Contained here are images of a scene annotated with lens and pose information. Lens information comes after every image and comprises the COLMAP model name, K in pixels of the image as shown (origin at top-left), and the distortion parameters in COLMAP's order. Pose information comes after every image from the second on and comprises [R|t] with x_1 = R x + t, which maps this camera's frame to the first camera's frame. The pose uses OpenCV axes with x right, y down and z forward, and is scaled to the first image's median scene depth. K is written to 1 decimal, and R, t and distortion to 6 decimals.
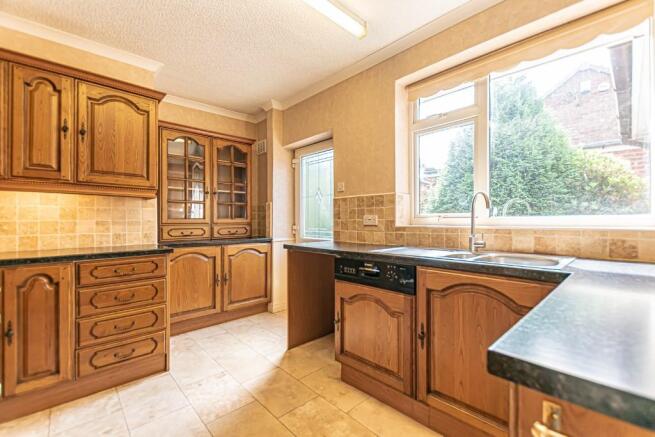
lens RADIAL K [[285.8, 0, 326.9], [0, 285.8, 219.0], [0, 0, 1]] dist [0.001734, -0.001592]
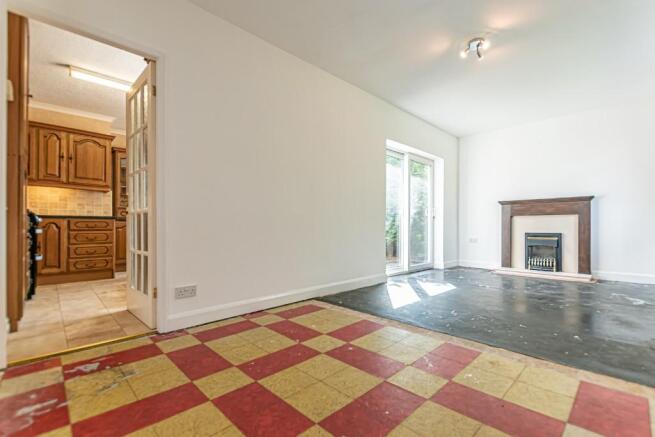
lens RADIAL K [[296.2, 0, 328.8], [0, 296.2, 223.0], [0, 0, 1]] dist [-0.001811, -0.000166]
pose [[0.999707, 0.001924, 0.024119, 0.959138], [-0.001774, 0.999979, -0.006241, 0.173189], [-0.024130, 0.006197, 0.999690, -1.182160]]
